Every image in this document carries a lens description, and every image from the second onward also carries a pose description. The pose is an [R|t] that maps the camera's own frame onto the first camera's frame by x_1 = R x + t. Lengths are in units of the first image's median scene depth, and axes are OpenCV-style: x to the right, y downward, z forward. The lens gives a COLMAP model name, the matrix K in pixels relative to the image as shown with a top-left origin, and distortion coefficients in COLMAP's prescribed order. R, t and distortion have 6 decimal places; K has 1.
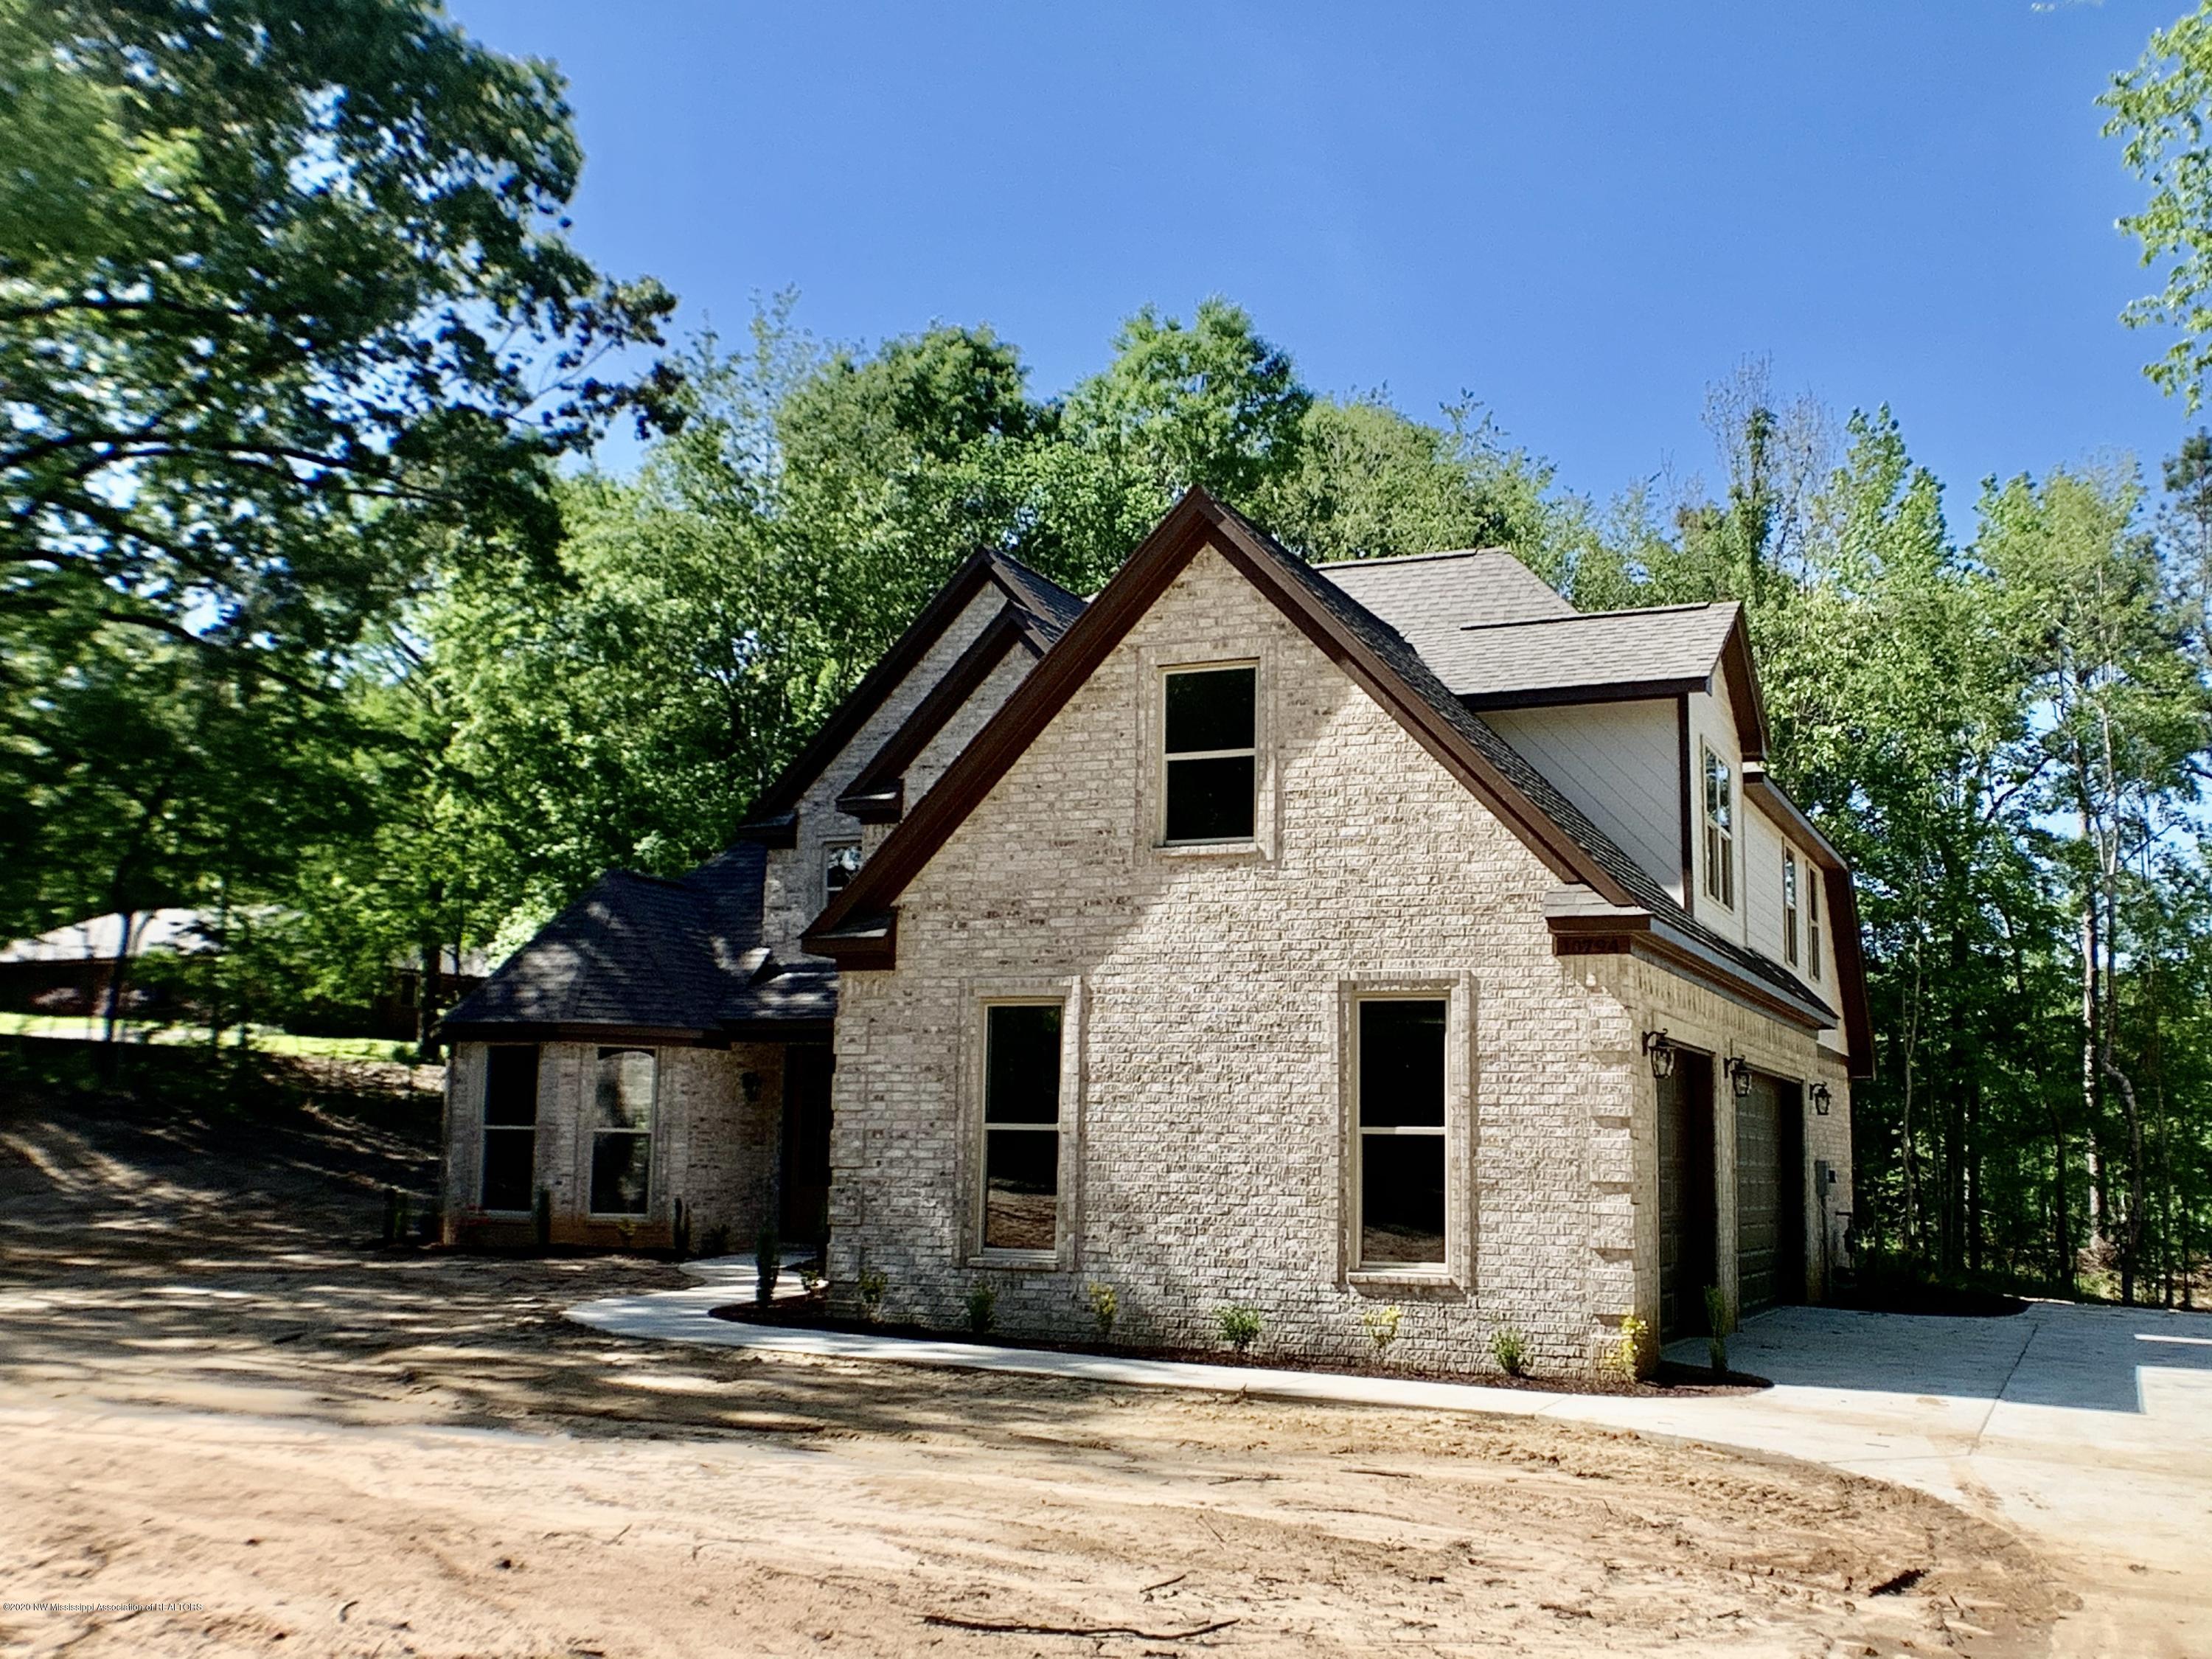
lens RADIAL K [[2332.2, 0, 1093.0], [0, 2332.2, 836.0], [0, 0, 1]] dist [0.014593, 0.000000]
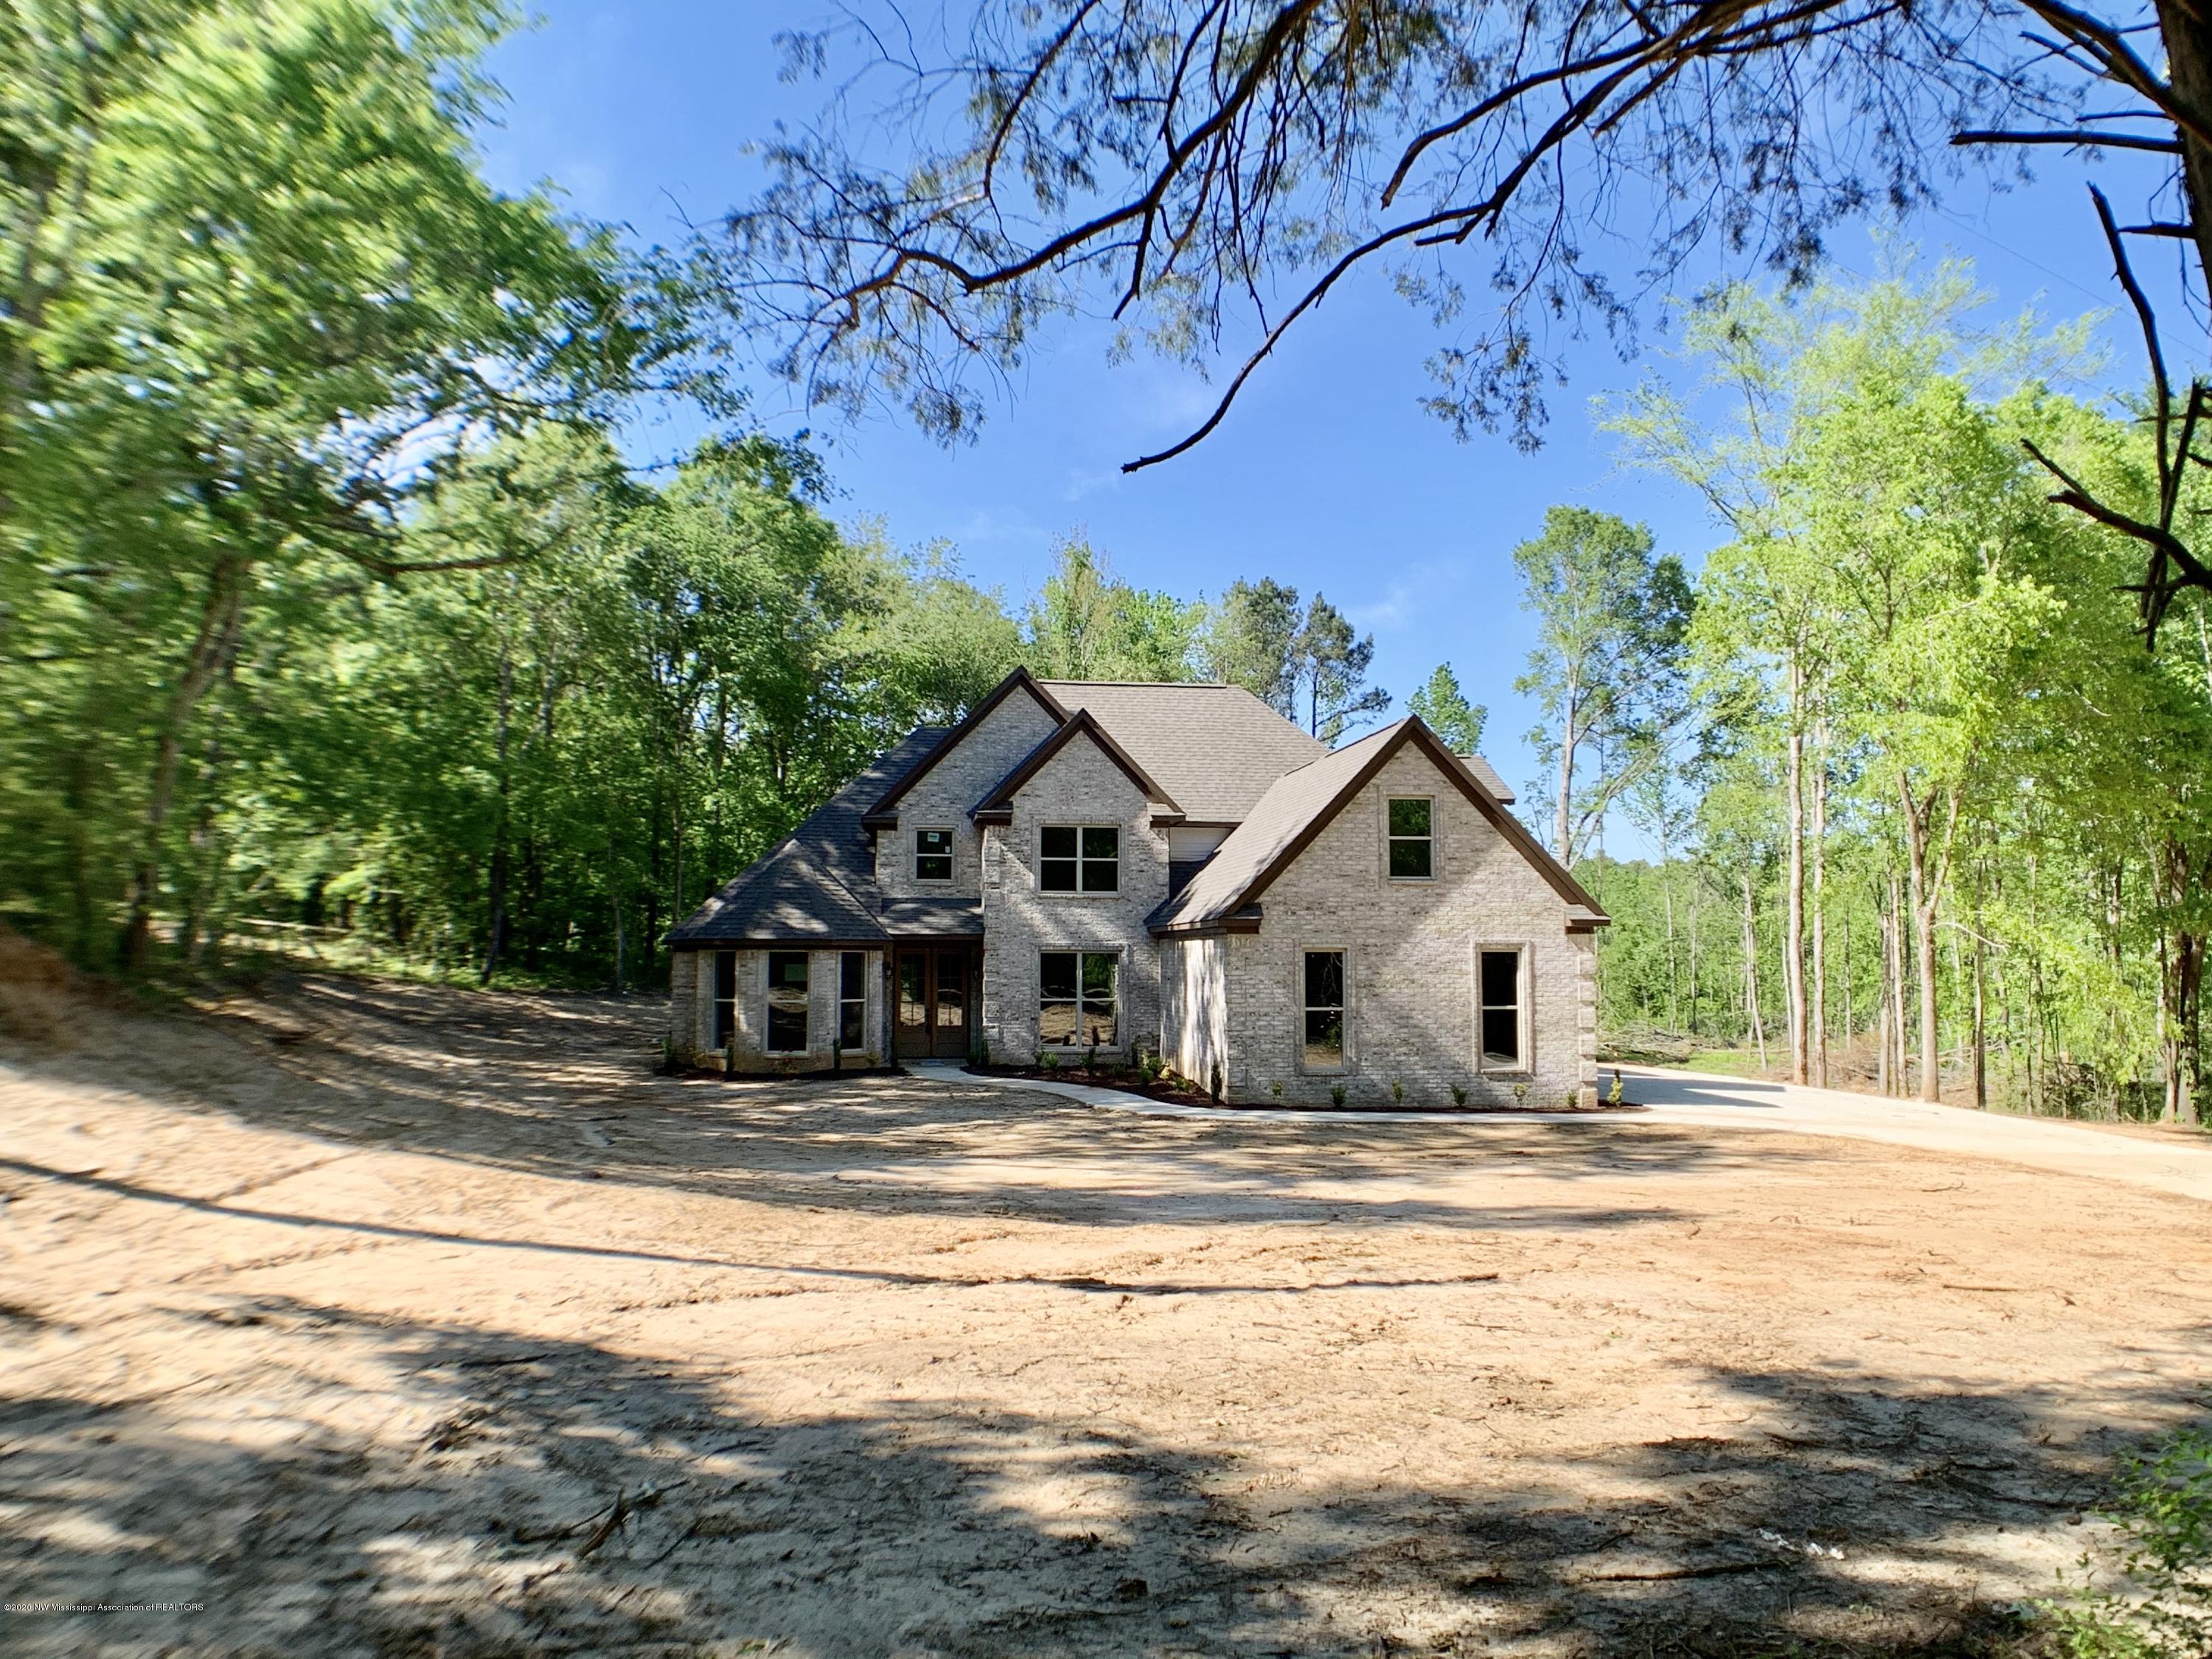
lens RADIAL K [[1592.9, 0, 1101.8], [0, 1592.9, 829.8], [0, 0, 1]] dist [-0.037487, -0.002793]
pose [[0.838916, 0.024706, 0.543700, -1.028755], [-0.061935, 0.996814, 0.050267, -0.102150], [-0.540726, -0.075844, 0.837773, -0.095948]]
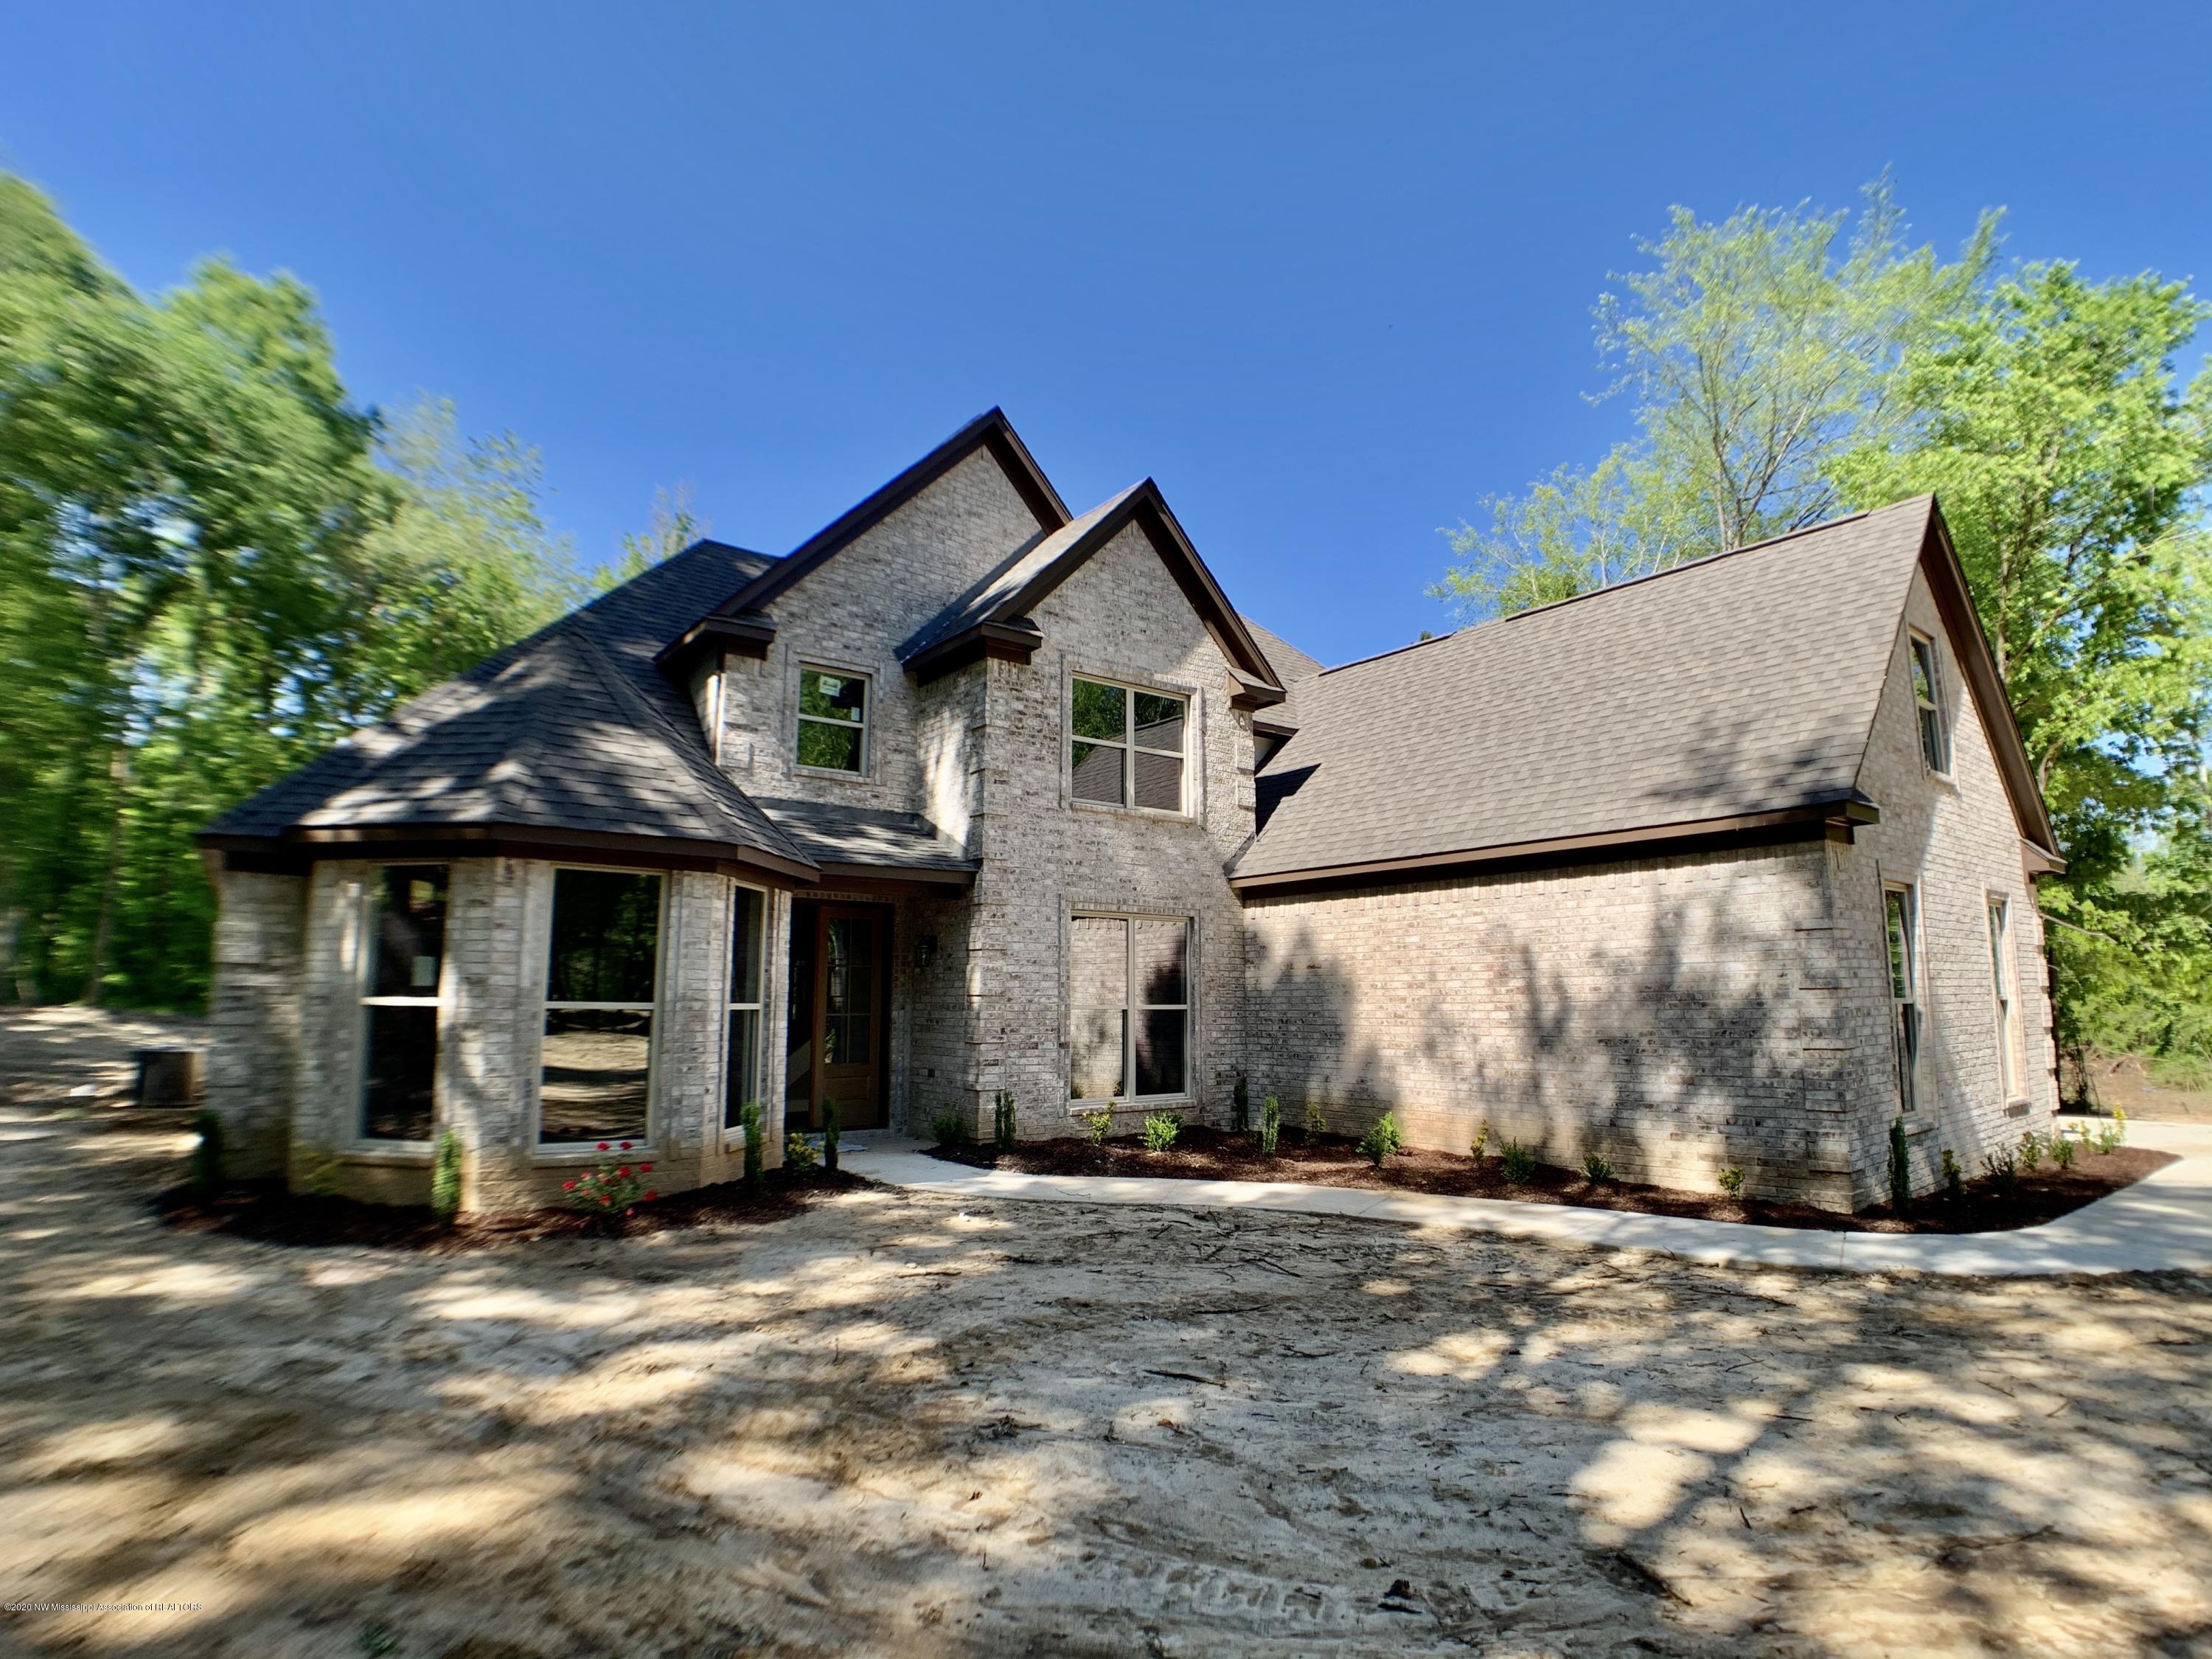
lens RADIAL K [[1170.8, 0, 1113.7], [0, 1170.8, 826.9], [0, 0, 1]] dist [-0.074959, 0.008157]
pose [[0.462032, 0.113034, 0.879630, -0.691599], [-0.114352, 0.991158, -0.067302, 0.126095], [-0.879460, -0.069492, 0.470872, 1.118748]]
